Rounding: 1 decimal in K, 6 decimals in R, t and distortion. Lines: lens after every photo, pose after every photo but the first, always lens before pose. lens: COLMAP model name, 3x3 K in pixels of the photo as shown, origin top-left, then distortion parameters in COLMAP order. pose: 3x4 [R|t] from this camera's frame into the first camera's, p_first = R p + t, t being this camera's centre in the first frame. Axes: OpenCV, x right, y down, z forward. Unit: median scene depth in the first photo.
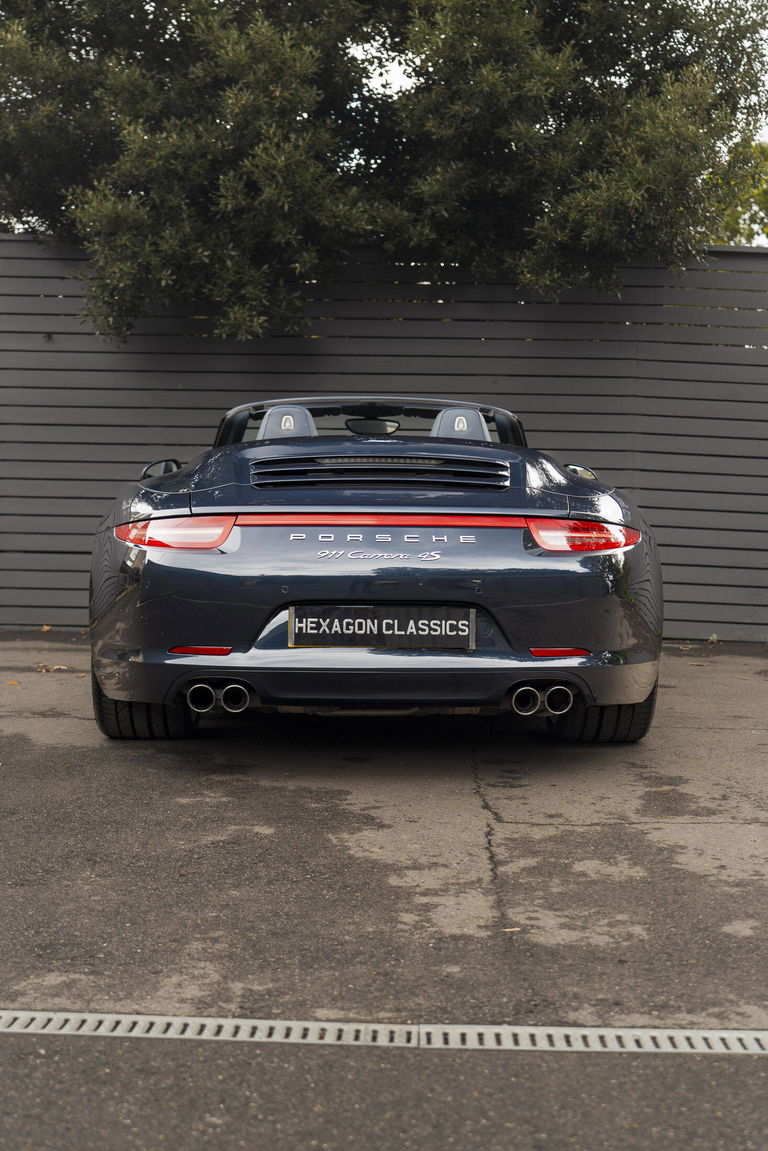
lens RADIAL K [[1607.4, 0, 416.9], [0, 1607.4, 578.2], [0, 0, 1]] dist [0.010802, 0.000000]
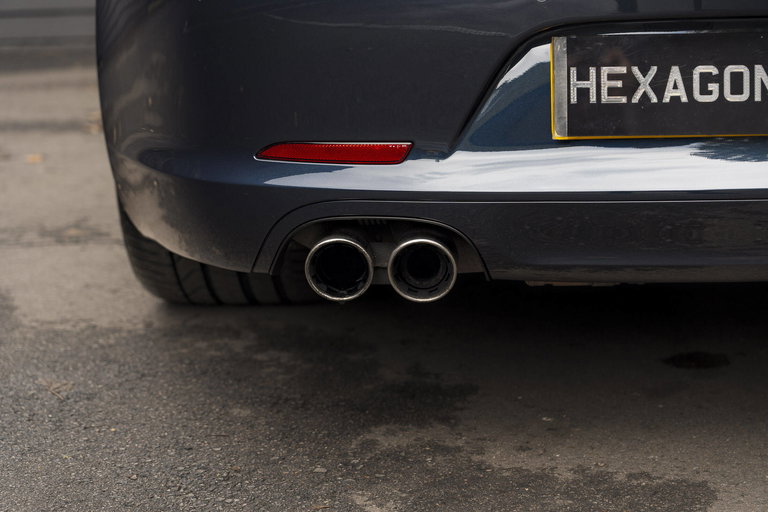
lens RADIAL K [[1856.7, 0, 385.1], [0, 1856.7, 257.6], [0, 0, 1]] dist [-0.158814, 0.000000]
pose [[0.991130, -0.015778, -0.131955, -0.060595], [0.037468, 0.985823, 0.163549, -0.004369], [0.127504, -0.167043, 0.977670, 0.542006]]
